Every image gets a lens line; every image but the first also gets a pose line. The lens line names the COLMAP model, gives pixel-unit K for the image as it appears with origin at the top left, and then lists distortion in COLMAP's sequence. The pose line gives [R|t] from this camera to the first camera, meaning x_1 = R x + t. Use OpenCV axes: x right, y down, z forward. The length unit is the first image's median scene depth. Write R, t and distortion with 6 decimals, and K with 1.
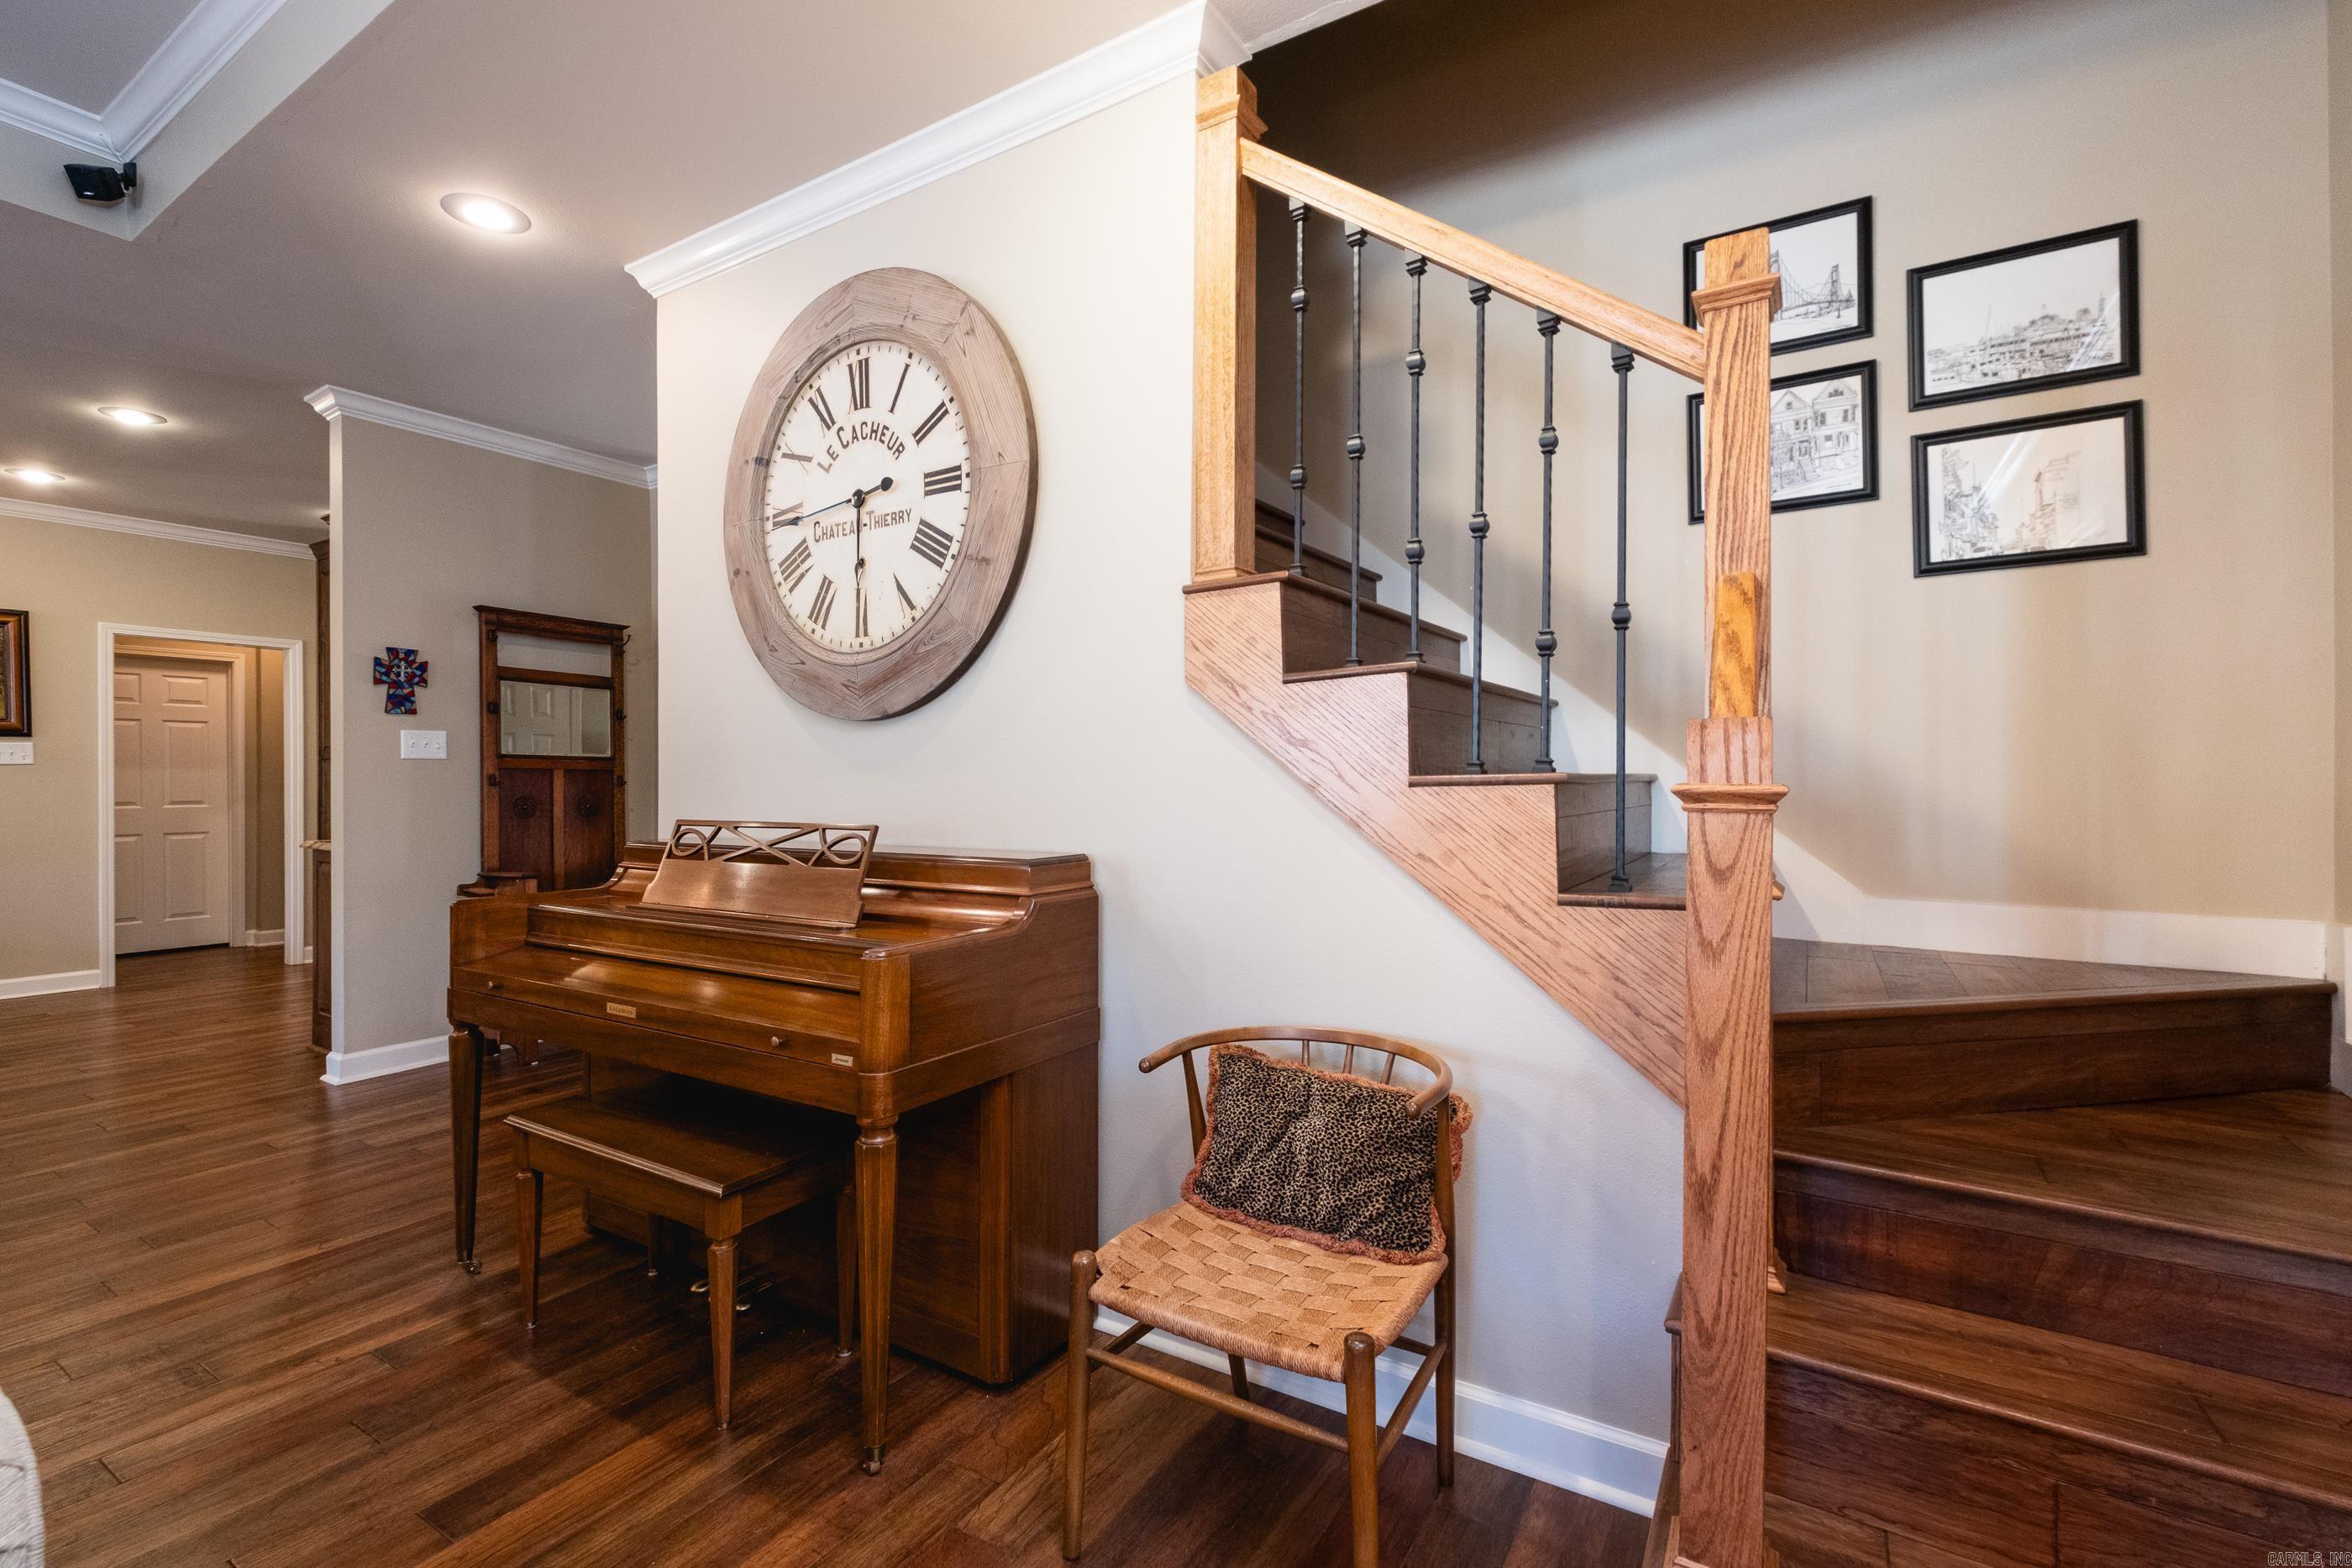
lens RADIAL K [[1013.0, 0, 1181.2], [0, 1013.0, 785.5], [0, 0, 1]] dist [0.000340, -0.001112]
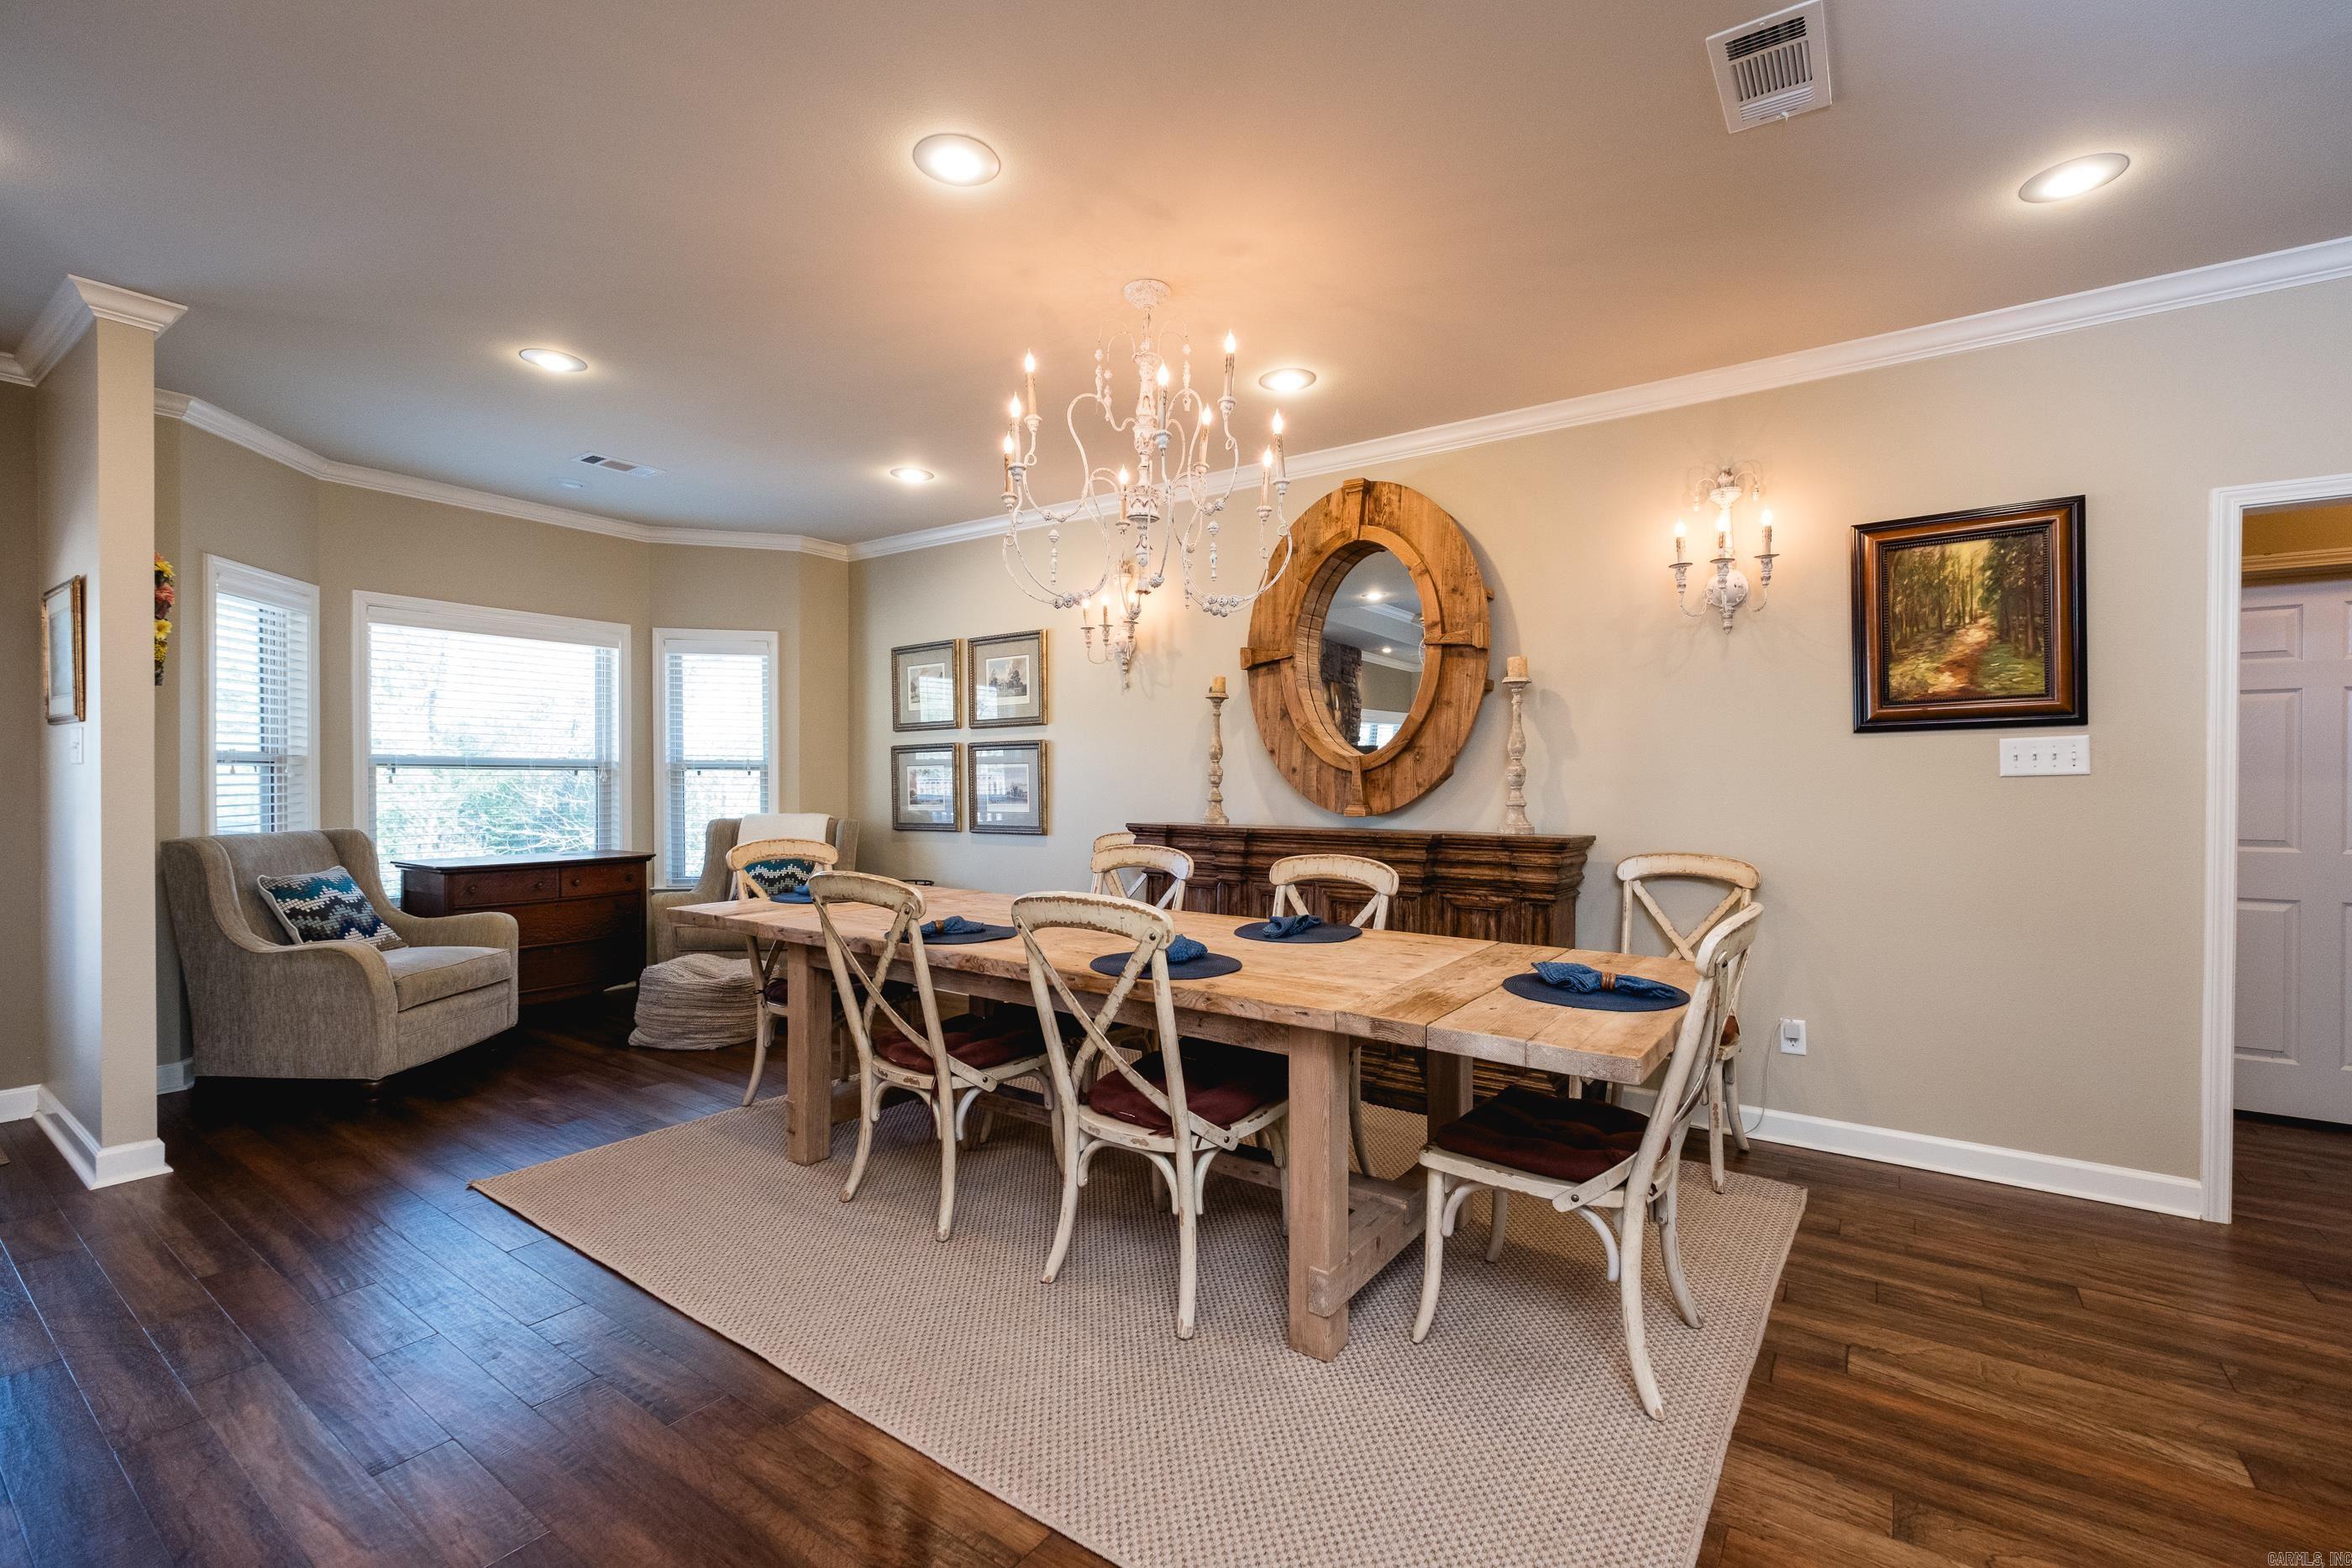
lens RADIAL K [[1013.0, 0, 1181.2], [0, 1013.0, 785.5], [0, 0, 1]] dist [0.000340, -0.001112]
pose [[-0.070050, 0.006429, -0.997523, -0.711879], [-0.009578, 0.999929, 0.007117, -0.018499], [0.997498, 0.010053, -0.069983, 0.704726]]
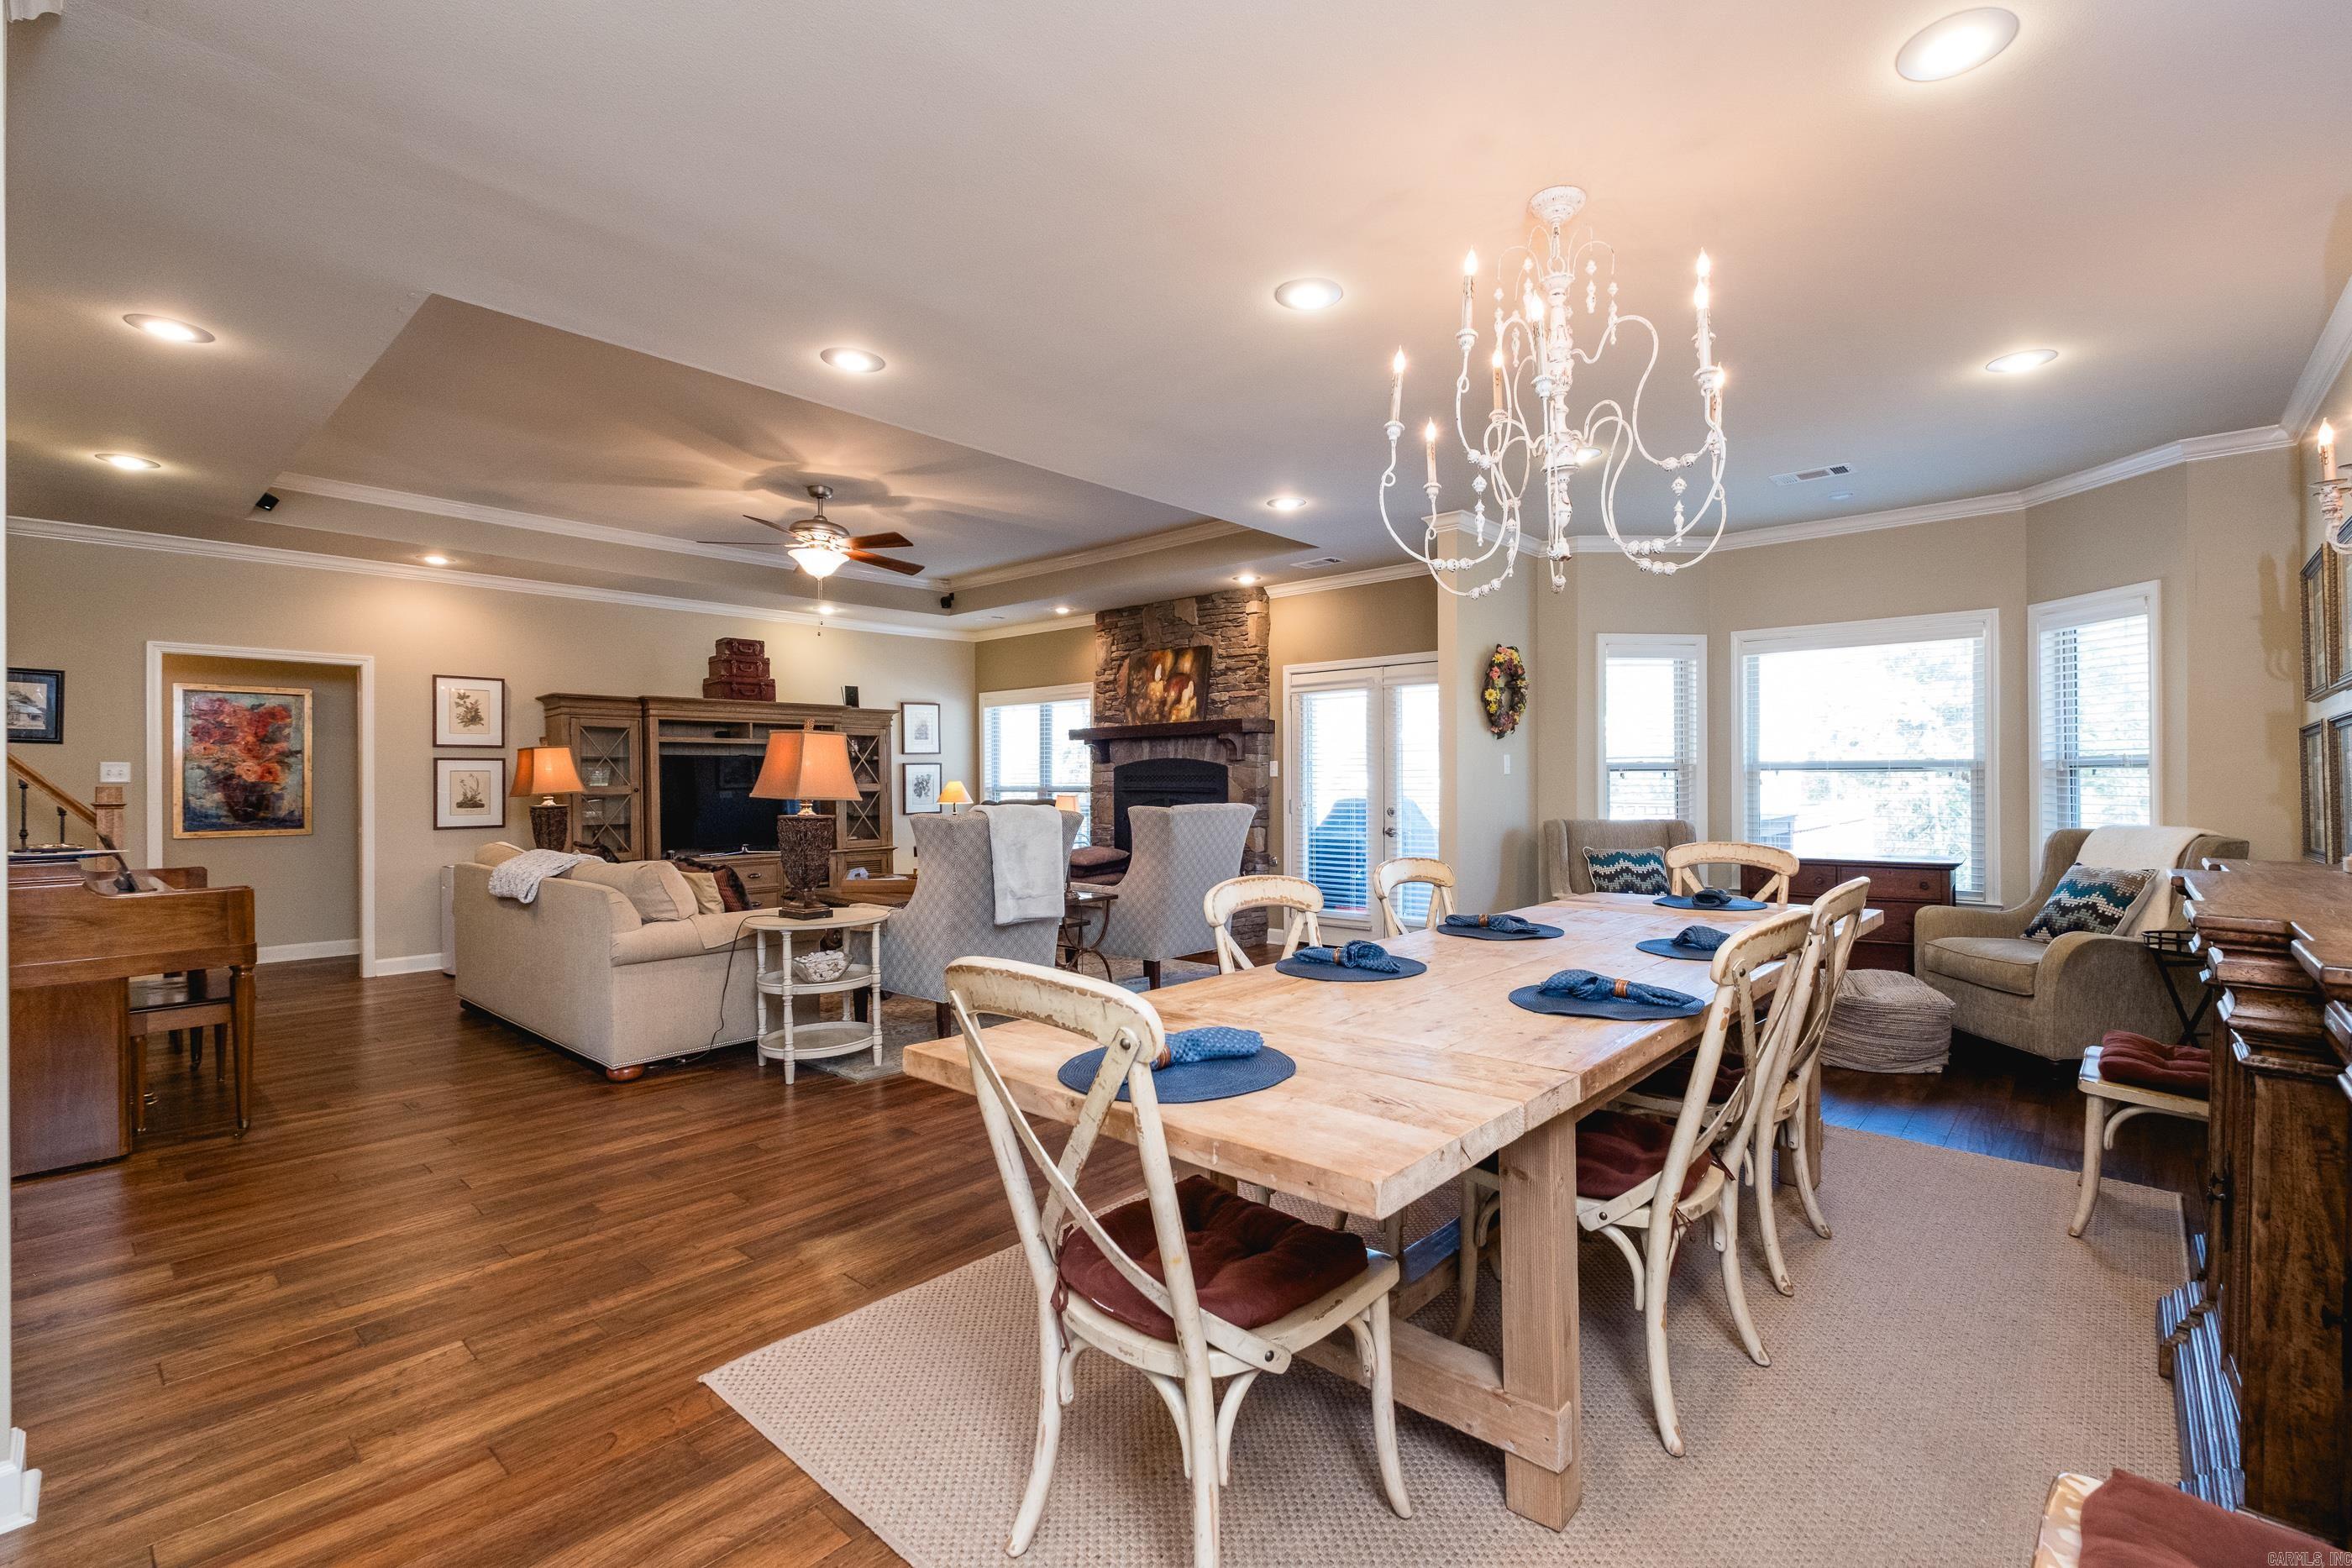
lens RADIAL K [[1028.8, 0, 1235.3], [0, 1028.8, 784.7], [0, 0, 1]] dist [0.004966, -0.000534]
pose [[-0.987557, 0.004613, 0.157195, -1.312850], [0.006050, 0.999944, 0.008664, -0.021517], [-0.157146, 0.009507, -0.987530, 1.247458]]
